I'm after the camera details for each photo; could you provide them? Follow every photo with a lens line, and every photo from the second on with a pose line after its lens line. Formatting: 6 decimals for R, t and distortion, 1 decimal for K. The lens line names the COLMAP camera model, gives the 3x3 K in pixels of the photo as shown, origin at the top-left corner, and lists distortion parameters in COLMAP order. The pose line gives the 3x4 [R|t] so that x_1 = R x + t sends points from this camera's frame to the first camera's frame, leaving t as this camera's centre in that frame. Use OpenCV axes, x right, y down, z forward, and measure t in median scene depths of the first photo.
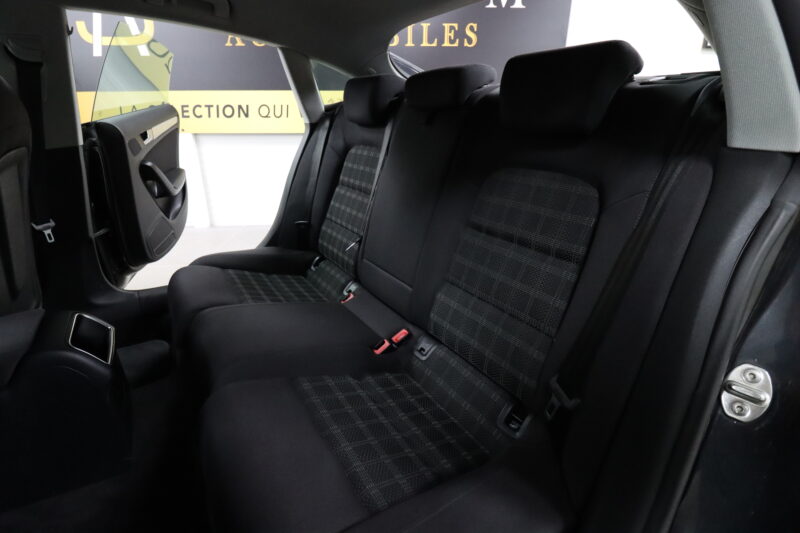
lens RADIAL K [[371.0, 0, 399.5], [0, 371.0, 254.7], [0, 0, 1]] dist [-0.007385, -0.006223]
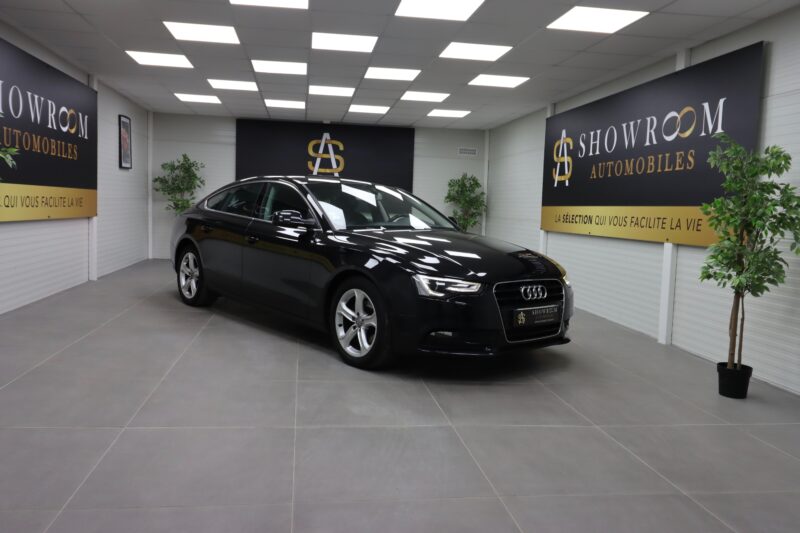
lens RADIAL K [[627.3, 0, 406.5], [0, 627.3, 267.4], [0, 0, 1]] dist [0.009679, -0.002128]
pose [[0.139873, 0.095482, -0.985555, 1.938148], [-0.403892, 0.914273, 0.031254, -0.017168], [0.904050, 0.393686, 0.166446, 0.050011]]
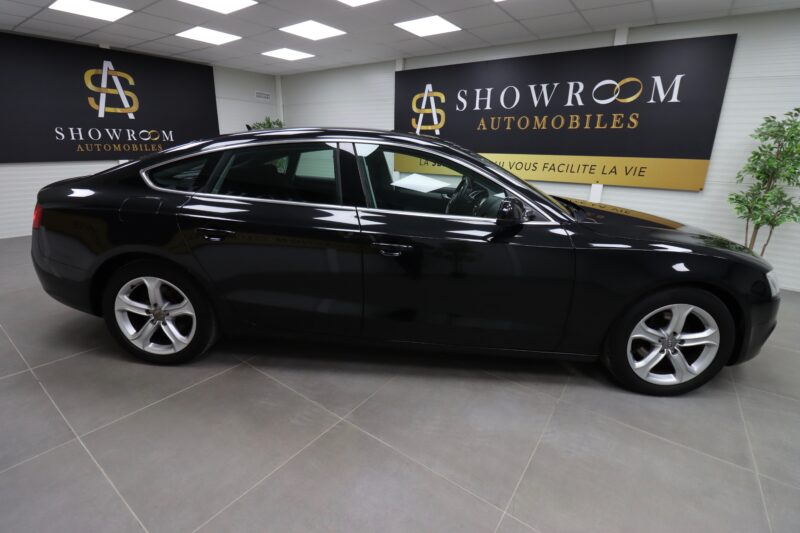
lens RADIAL K [[371.0, 0, 399.7], [0, 371.0, 259.2], [0, 0, 1]] dist [-0.007385, -0.006223]
pose [[0.799055, 0.186893, -0.571473, 0.388334], [-0.241075, 0.970305, -0.019755, 0.185599], [0.550811, 0.153554, 0.820383, -0.613842]]
